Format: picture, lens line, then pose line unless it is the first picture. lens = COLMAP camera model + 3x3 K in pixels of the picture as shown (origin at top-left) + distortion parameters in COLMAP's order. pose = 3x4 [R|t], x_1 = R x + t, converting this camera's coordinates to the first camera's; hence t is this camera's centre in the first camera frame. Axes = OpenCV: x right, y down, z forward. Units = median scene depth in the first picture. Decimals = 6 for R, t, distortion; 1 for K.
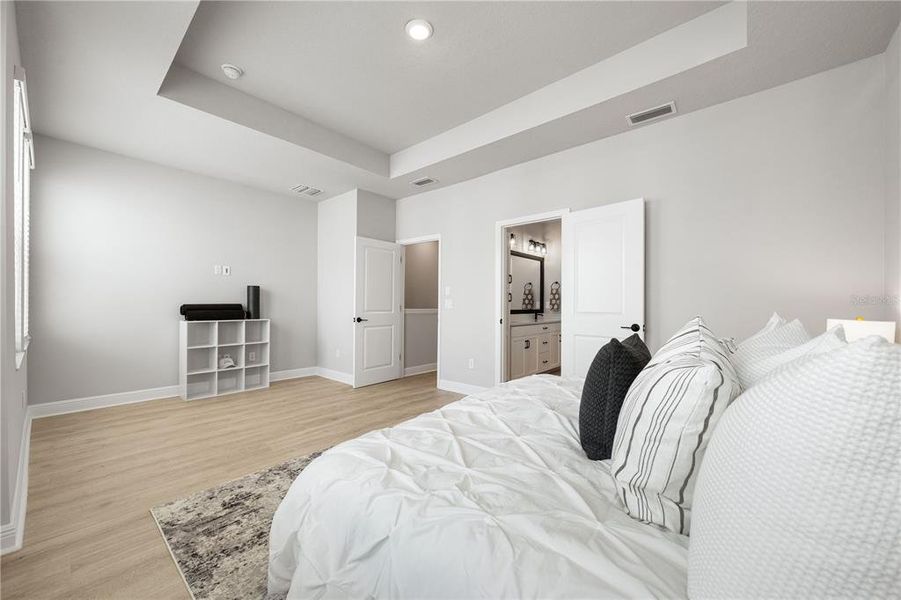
lens RADIAL K [[344.9, 0, 450.2], [0, 344.9, 307.5], [0, 0, 1]] dist [-0.001221, -0.000275]
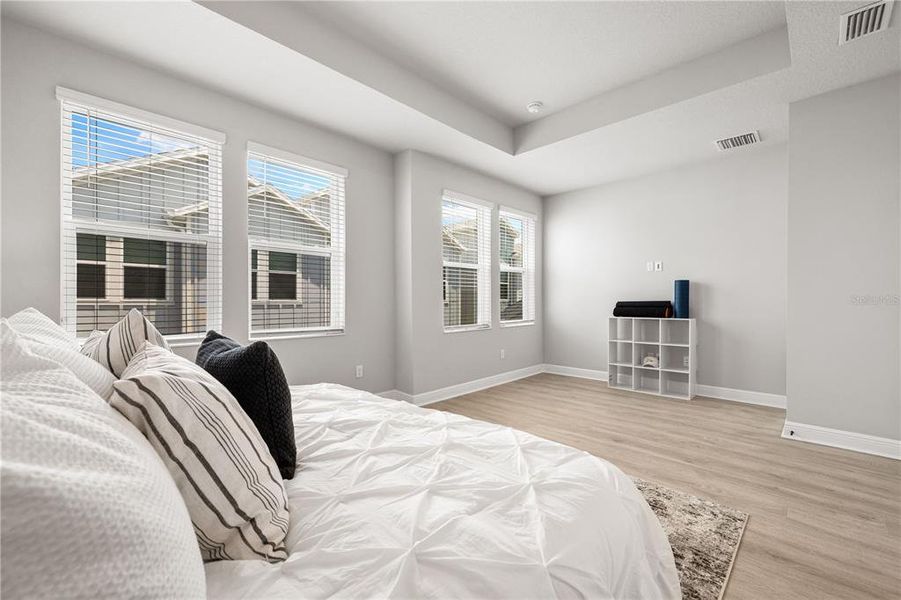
lens RADIAL K [[367.5, 0, 450.7], [0, 367.5, 301.4], [0, 0, 1]] dist [0.000008, -0.000074]
pose [[-0.055858, -0.009599, -0.998393, 0.446880], [-0.011528, 0.999893, -0.008968, 0.007051], [0.998372, 0.011009, -0.055963, 0.529724]]
